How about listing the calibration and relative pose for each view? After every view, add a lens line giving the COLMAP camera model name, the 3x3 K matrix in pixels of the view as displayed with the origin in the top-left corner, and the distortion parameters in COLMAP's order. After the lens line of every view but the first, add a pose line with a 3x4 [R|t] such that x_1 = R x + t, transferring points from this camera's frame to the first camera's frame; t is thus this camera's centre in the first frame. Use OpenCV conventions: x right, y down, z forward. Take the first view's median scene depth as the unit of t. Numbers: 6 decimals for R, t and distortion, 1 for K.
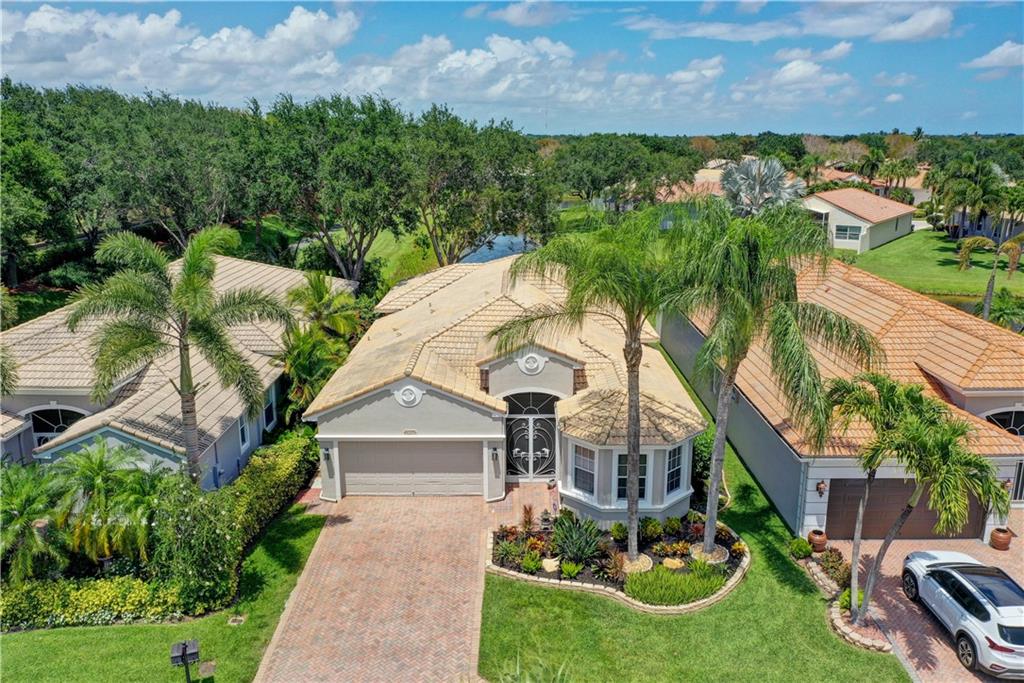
lens RADIAL K [[809.5, 0, 512.0], [0, 809.5, 341.5], [0, 0, 1]] dist [-0.003129, -0.001387]
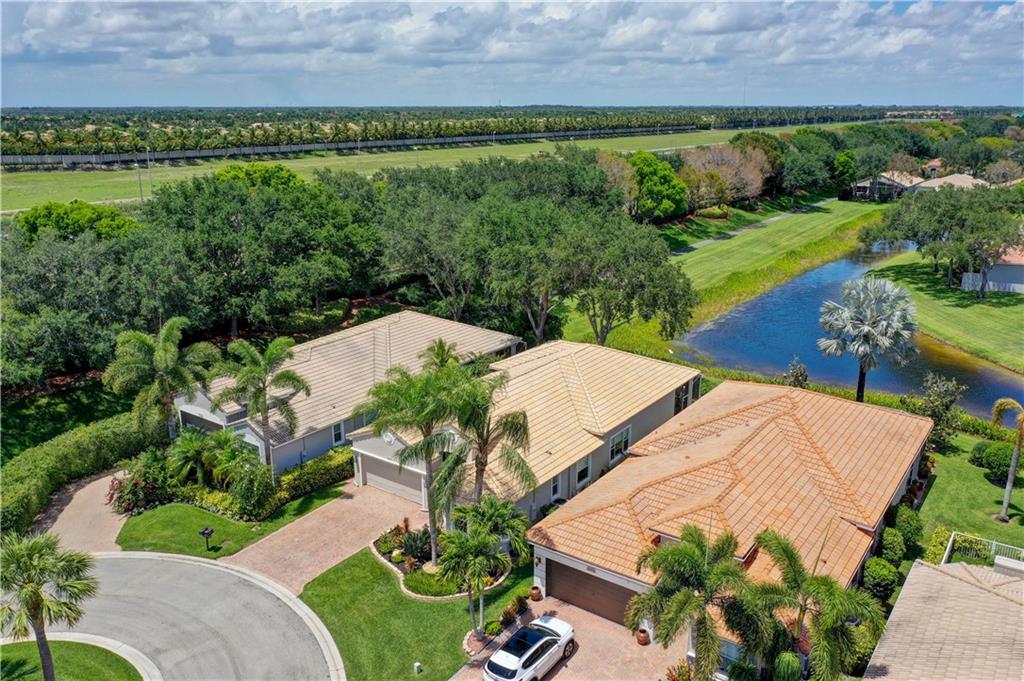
lens RADIAL K [[809.5, 0, 512.0], [0, 809.5, 340.5], [0, 0, 1]] dist [-0.003129, -0.001387]
pose [[0.812648, 0.167283, -0.558229, 1.098067], [-0.145927, 0.985809, 0.082980, -0.347582], [0.564188, 0.014027, 0.825527, -0.313711]]
